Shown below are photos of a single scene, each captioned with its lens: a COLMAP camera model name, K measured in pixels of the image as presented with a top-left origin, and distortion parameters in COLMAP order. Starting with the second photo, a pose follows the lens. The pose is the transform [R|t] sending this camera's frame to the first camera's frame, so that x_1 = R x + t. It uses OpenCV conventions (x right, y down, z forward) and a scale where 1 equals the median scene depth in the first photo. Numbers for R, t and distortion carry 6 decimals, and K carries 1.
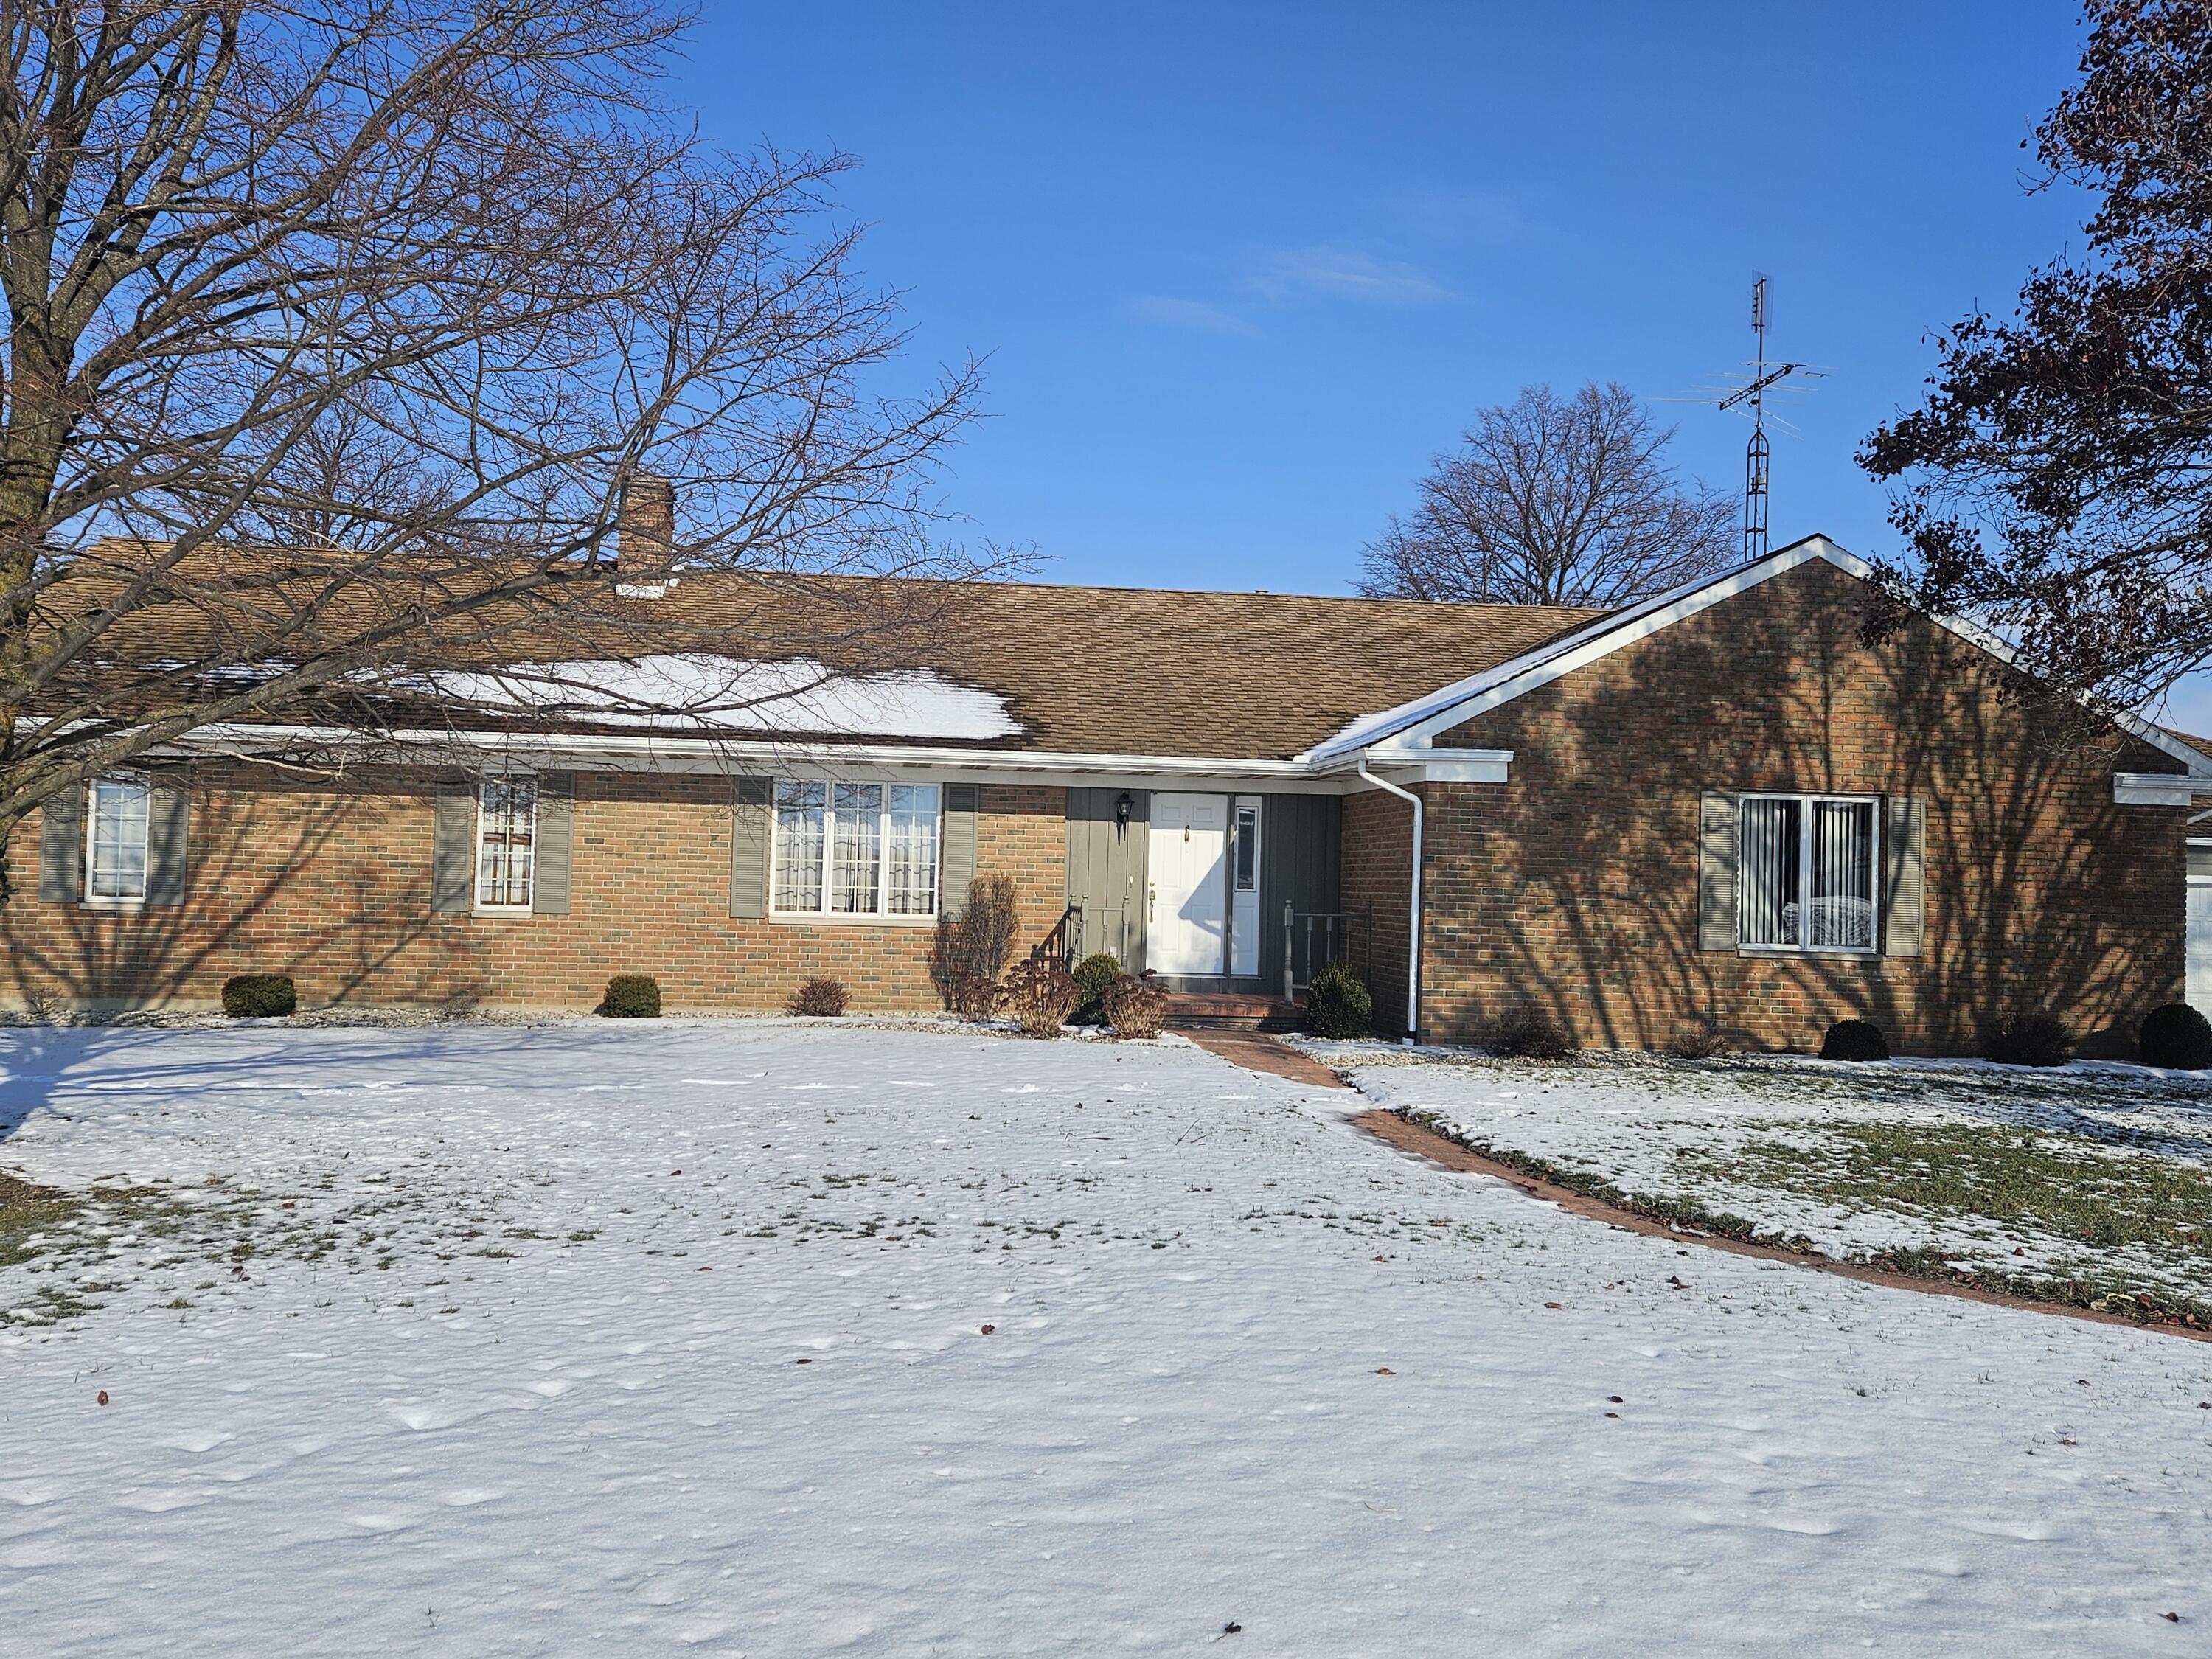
lens RADIAL K [[1897.0, 0, 1015.6], [0, 1897.0, 830.8], [0, 0, 1]] dist [0.054105, -0.011948]
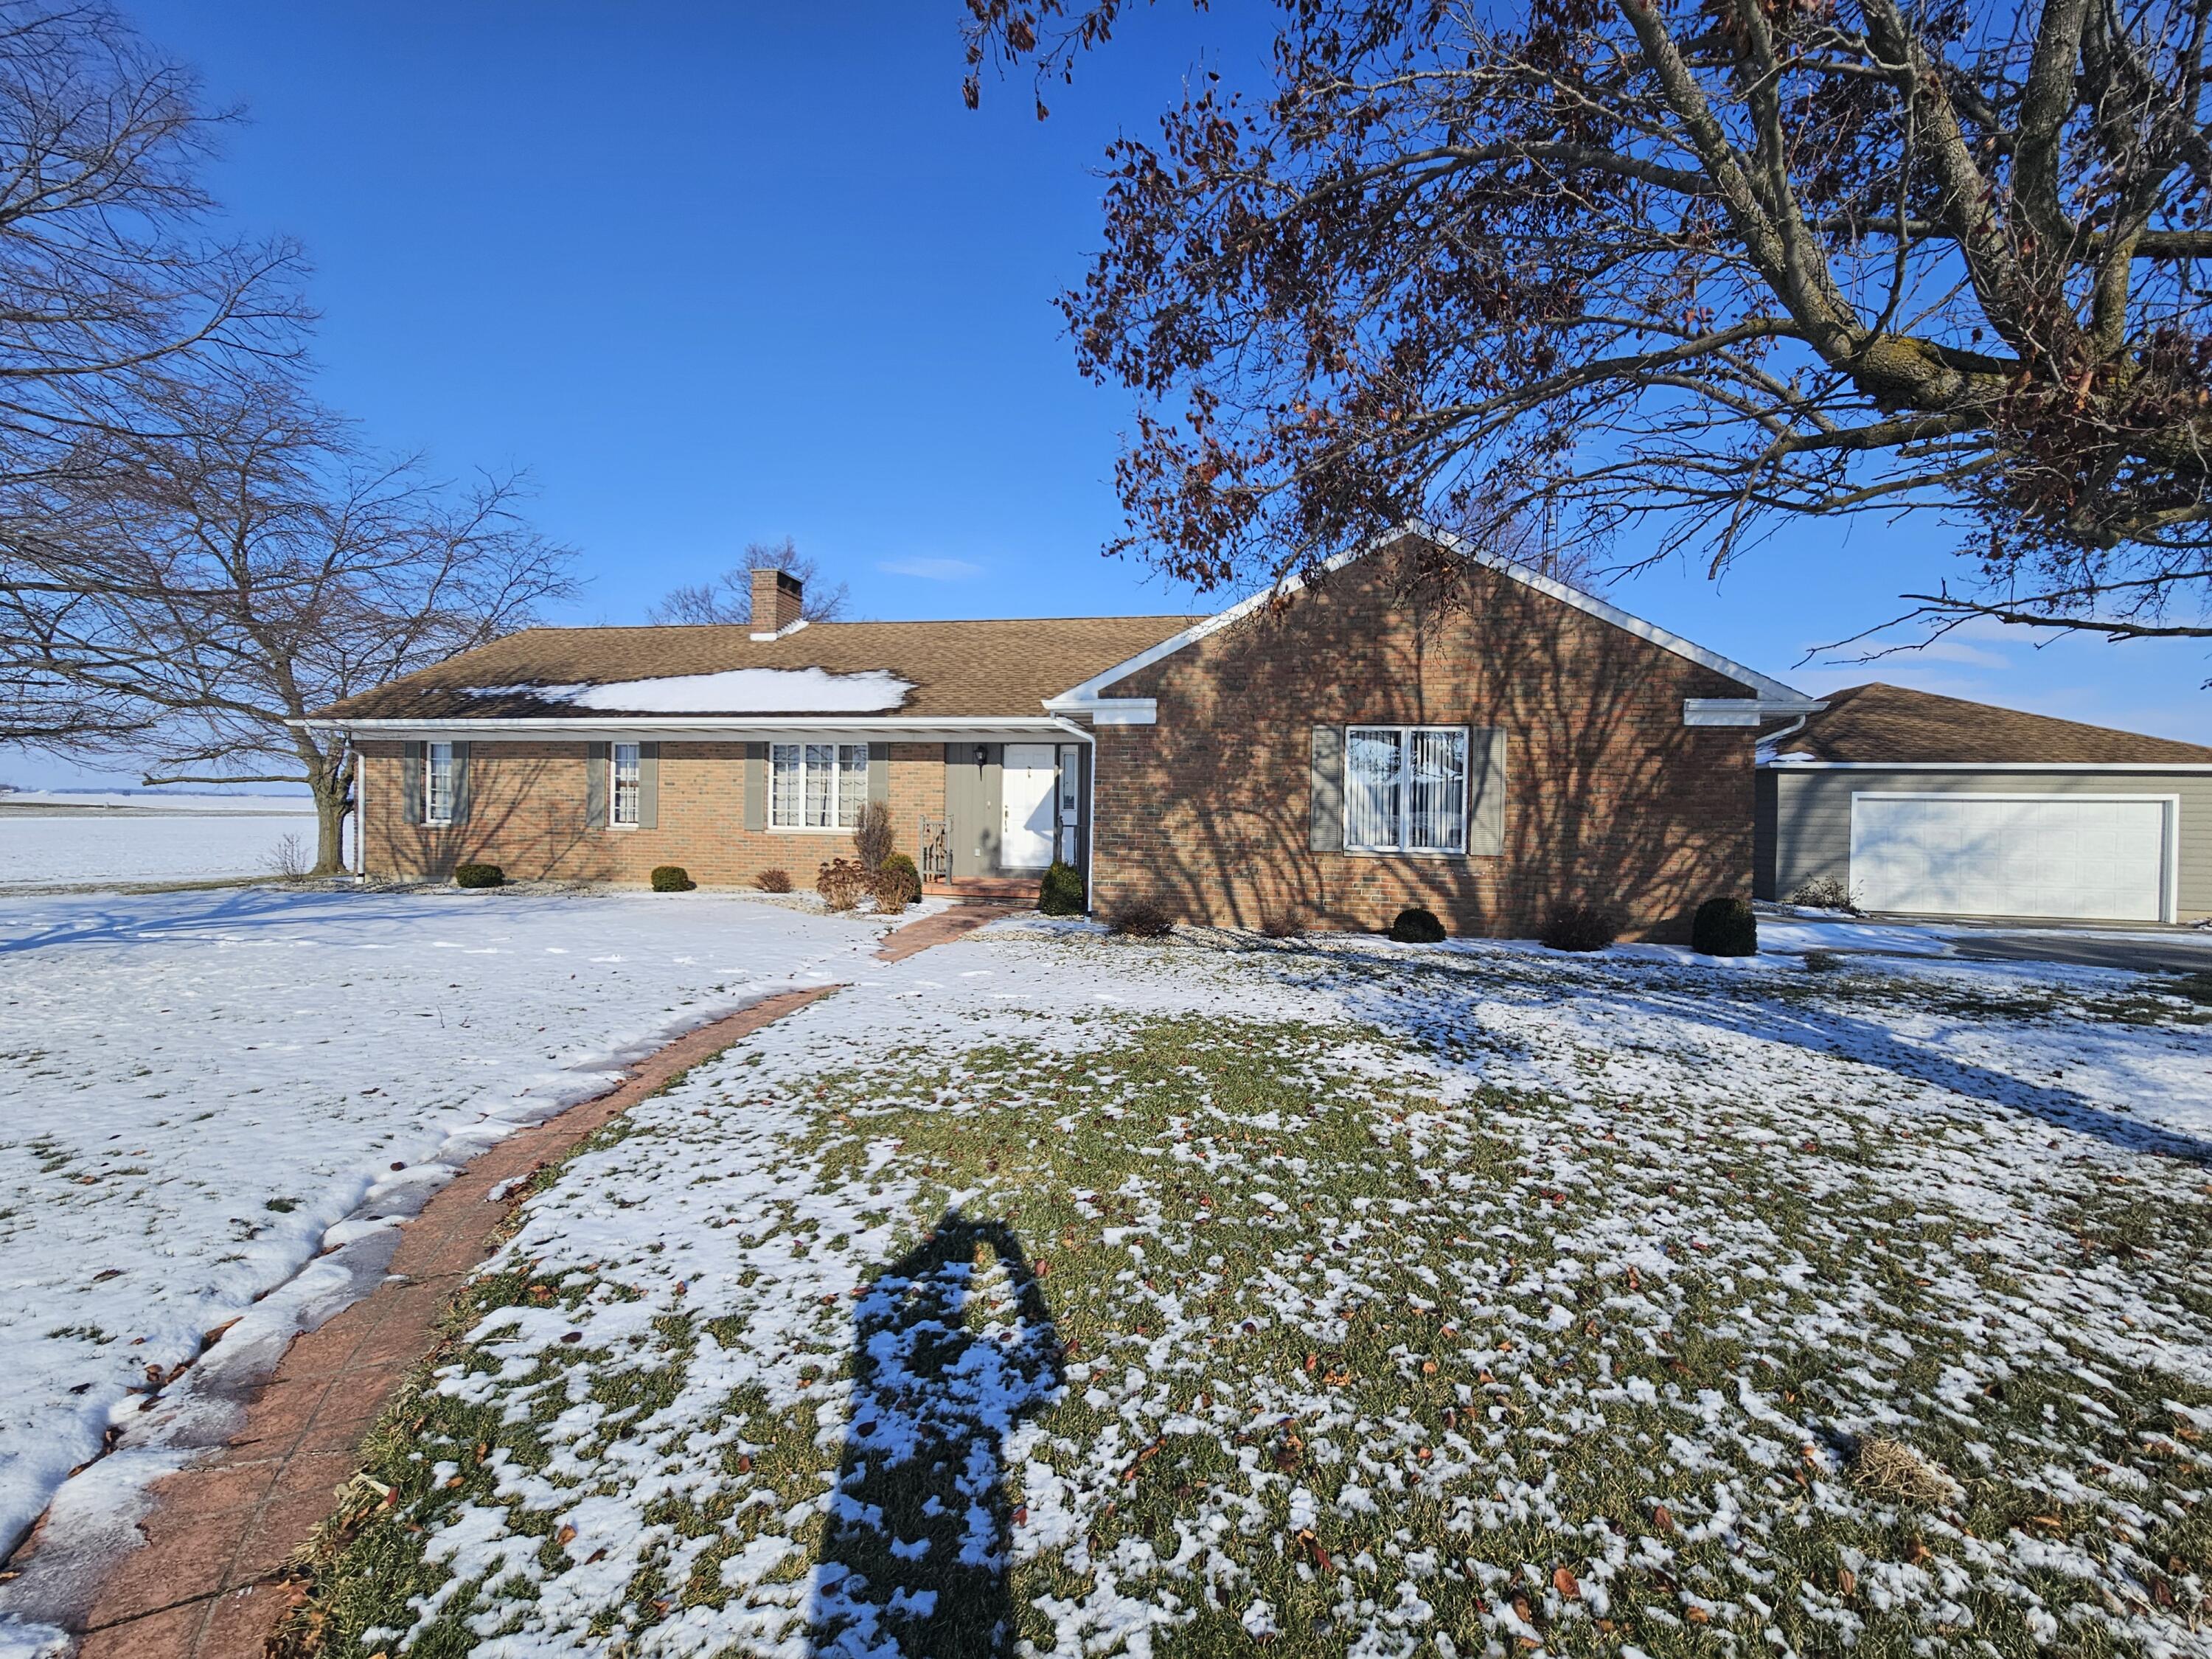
lens RADIAL K [[913.8, 0, 1111.4], [0, 913.8, 823.1], [0, 0, 1]] dist [-0.005768, 0.002771]
pose [[0.961949, -0.007245, -0.273133, 0.389956], [0.016573, 0.999355, 0.031861, 0.022253], [0.272726, -0.035176, 0.961449, 0.374484]]
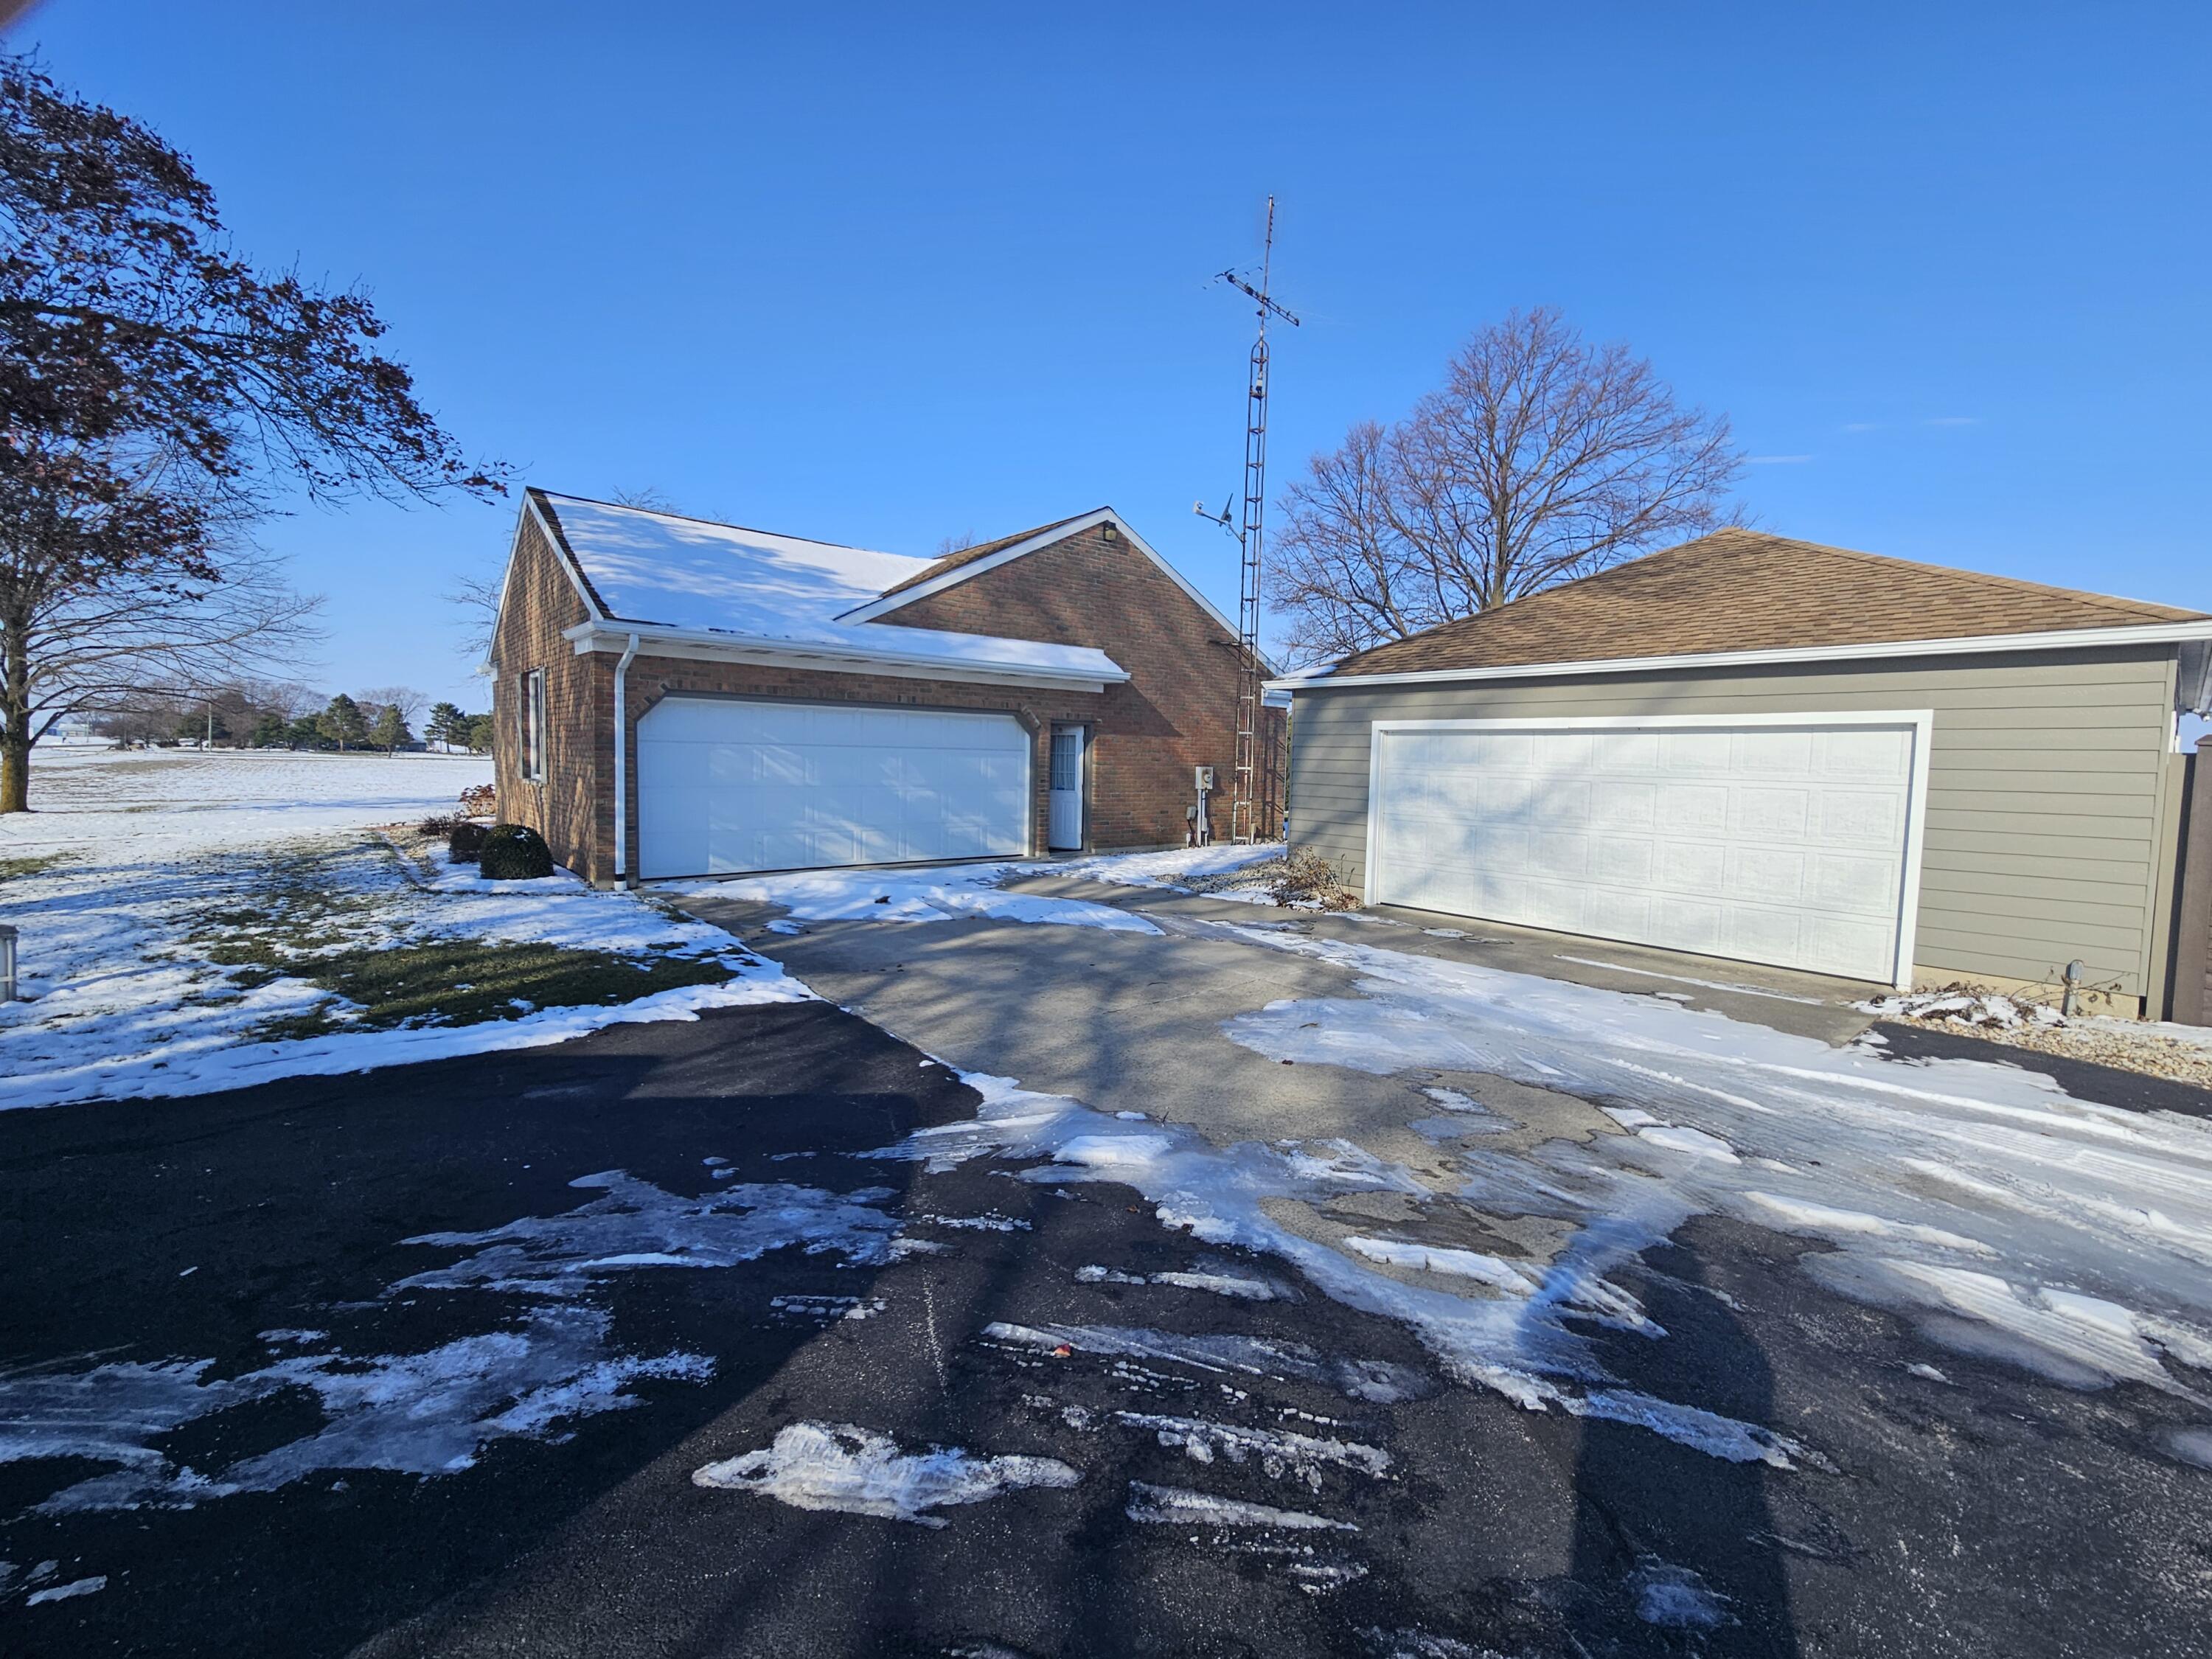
lens RADIAL K [[913.8, 0, 1111.4], [0, 913.8, 823.1], [0, 0, 1]] dist [-0.005768, 0.002771]
pose [[0.545936, 0.048980, -0.836394, 1.233947], [0.012959, 0.997677, 0.066884, 0.055930], [0.837727, -0.047353, 0.544033, 0.948890]]
